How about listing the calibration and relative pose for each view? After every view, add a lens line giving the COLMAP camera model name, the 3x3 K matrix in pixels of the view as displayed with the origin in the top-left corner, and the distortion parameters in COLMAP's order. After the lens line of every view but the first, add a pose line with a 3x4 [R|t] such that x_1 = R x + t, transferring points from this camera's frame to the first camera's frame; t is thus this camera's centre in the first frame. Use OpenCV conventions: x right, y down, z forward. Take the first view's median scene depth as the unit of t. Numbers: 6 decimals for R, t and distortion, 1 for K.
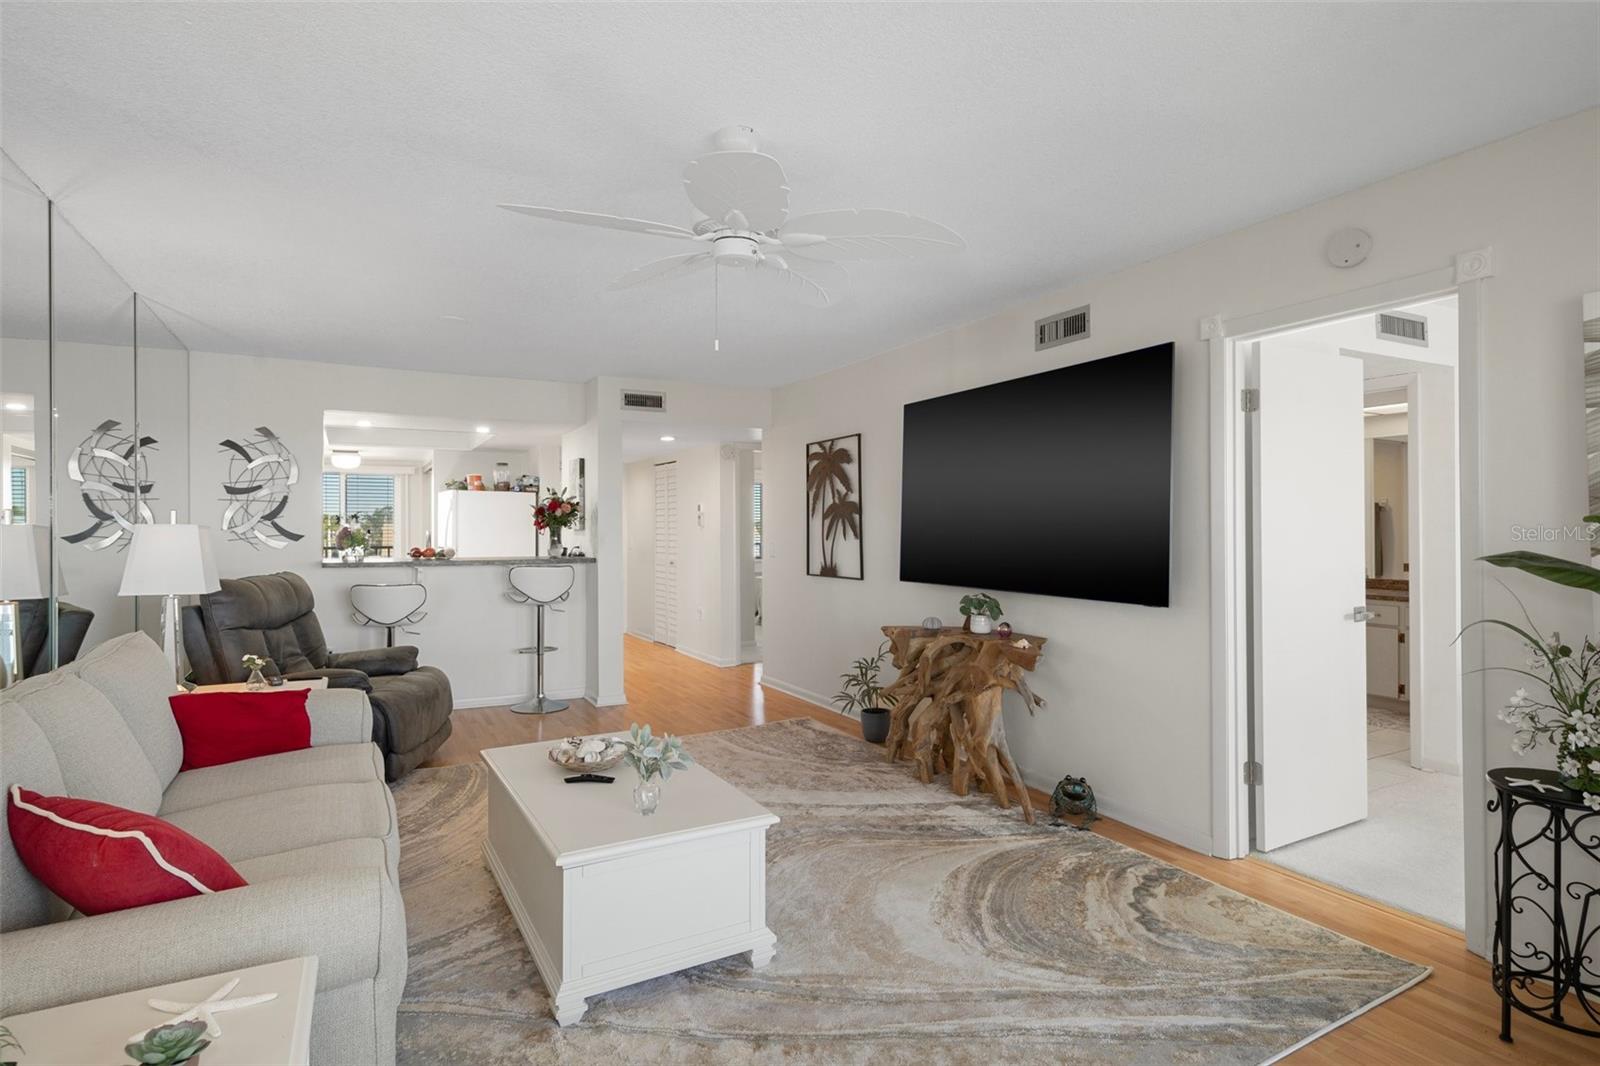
lens RADIAL K [[813.0, 0, 790.9], [0, 813.0, 525.1], [0, 0, 1]] dist [0.002928, 0.001042]
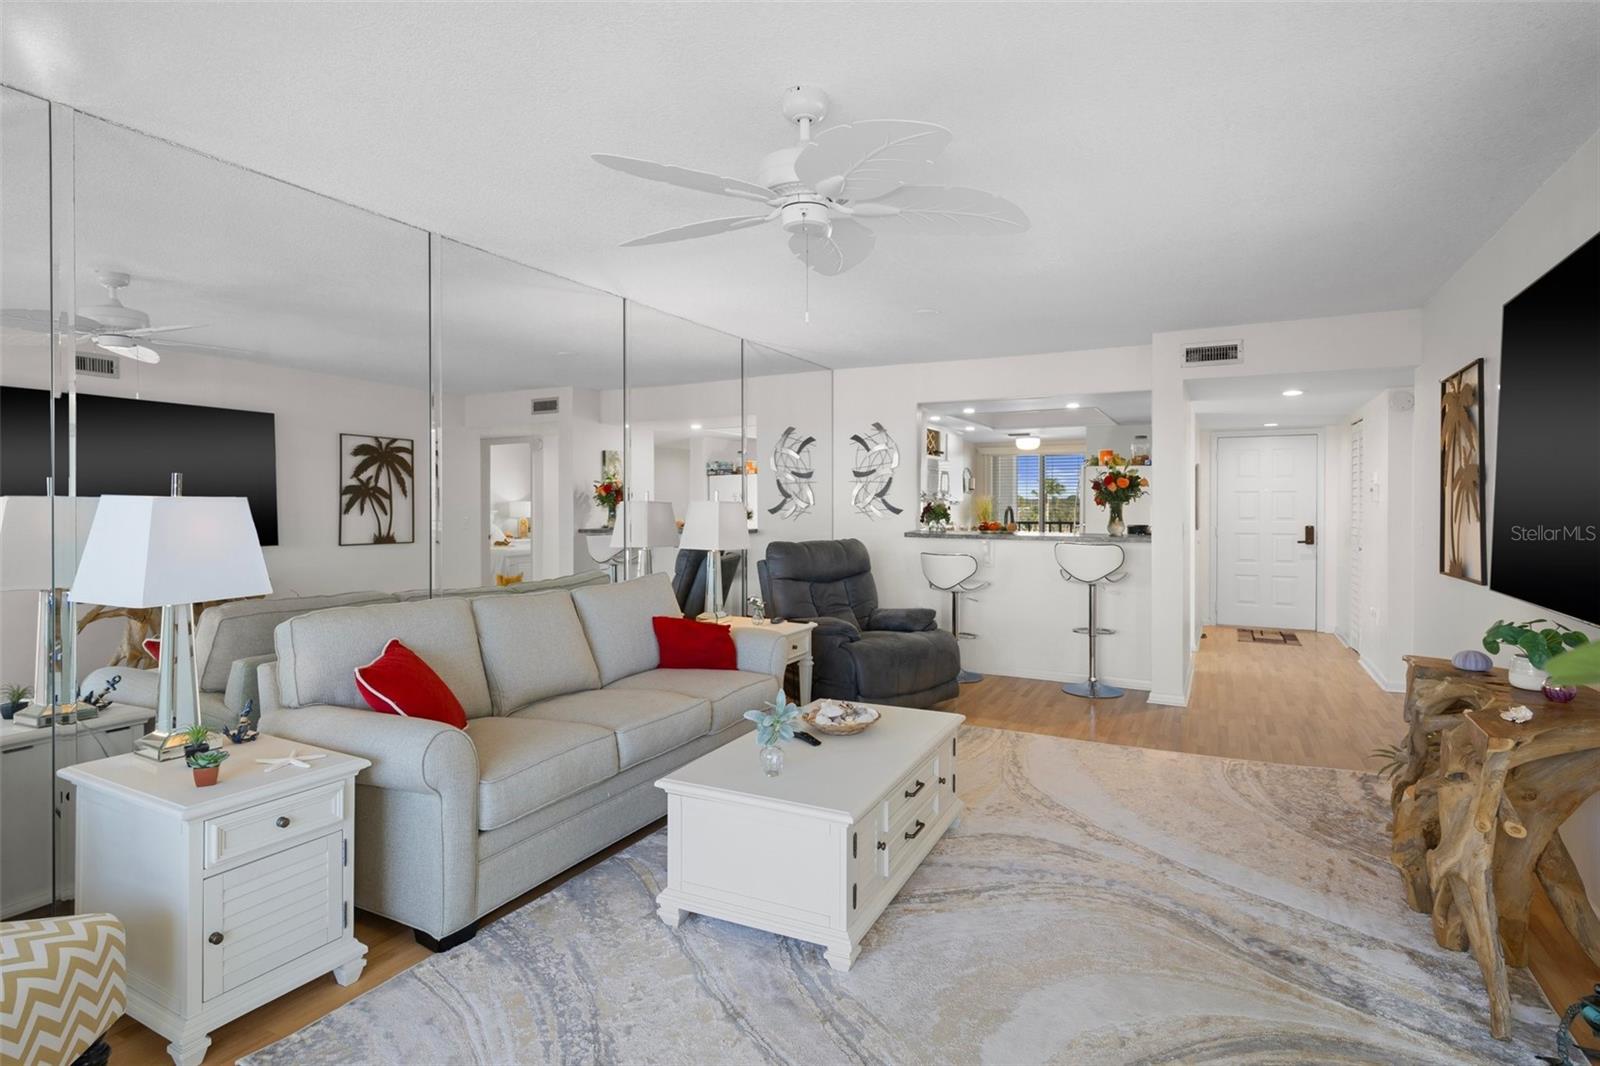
lens RADIAL K [[815.5, 0, 803.1], [0, 815.5, 509.1], [0, 0, 1]] dist [0.001215, 0.000281]
pose [[0.568126, 0.006946, -0.822913, 0.349739], [0.001373, 0.999955, 0.009389, 0.000418], [0.822941, -0.006464, 0.568090, 0.213479]]
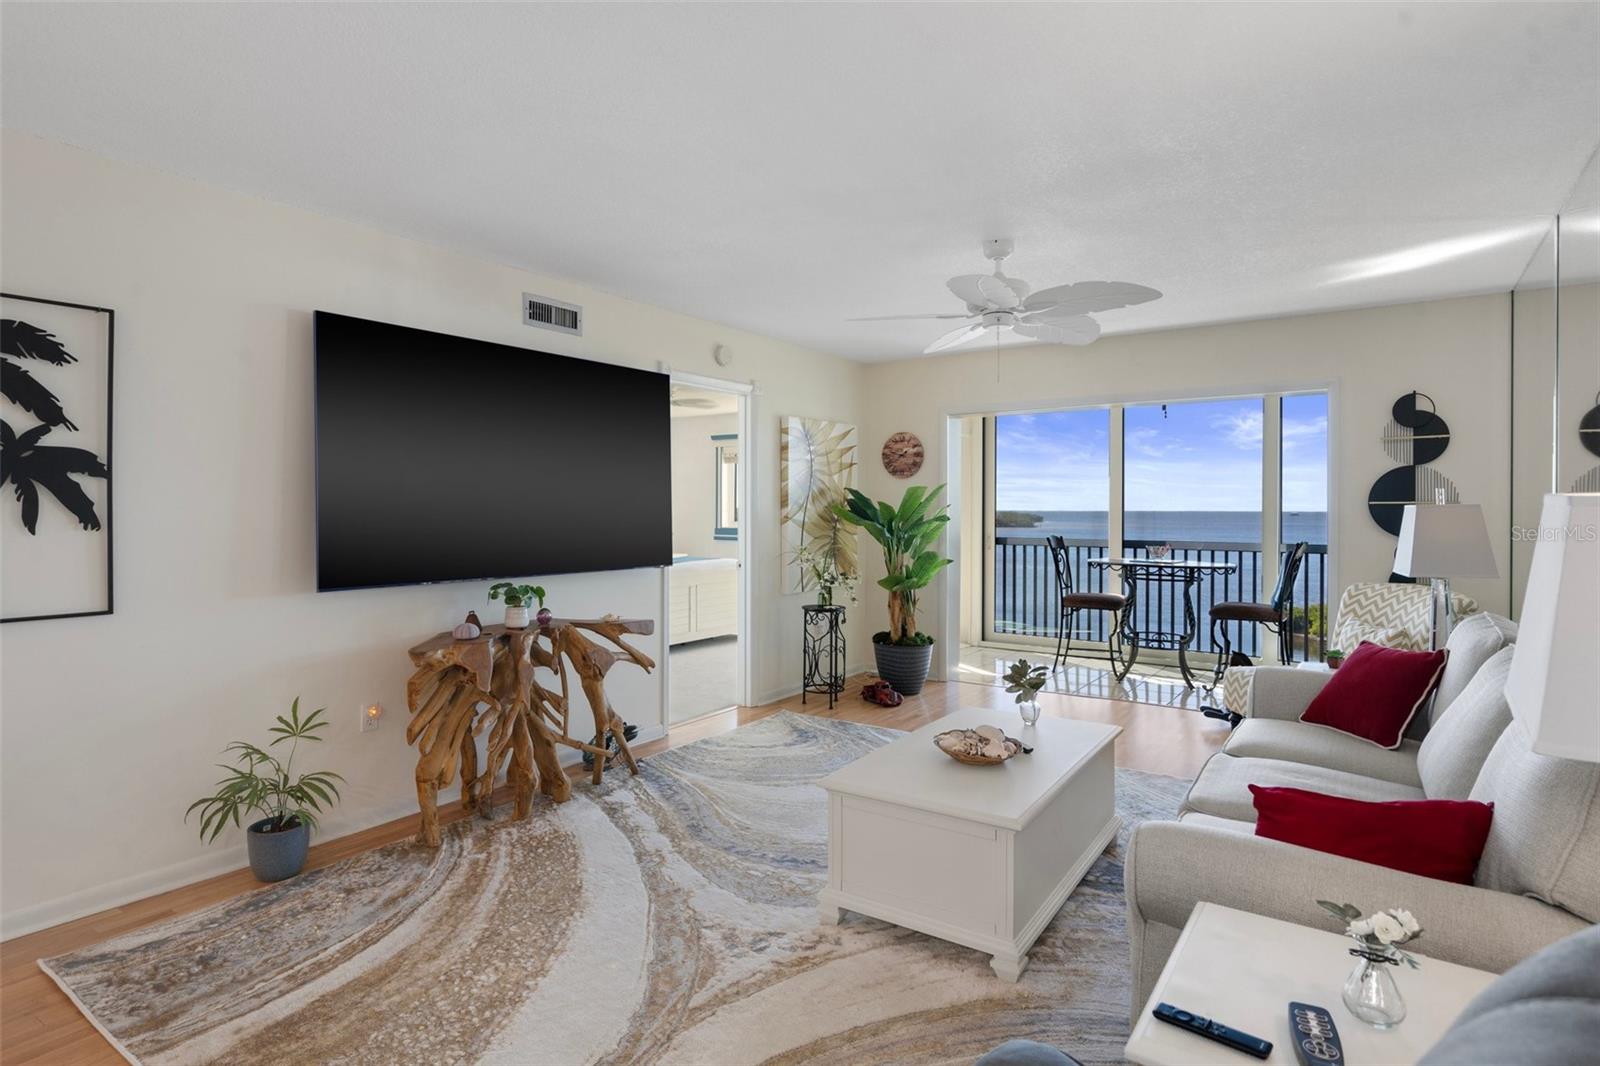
lens RADIAL K [[844.6, 0, 800.8], [0, 844.6, 507.1], [0, 0, 1]] dist [0.001403, 0.000482]
pose [[-0.441088, 0.008597, 0.897422, -0.611495], [-0.001712, 0.999944, -0.010421, 0.009456], [-0.897462, -0.006133, -0.441049, 0.954151]]
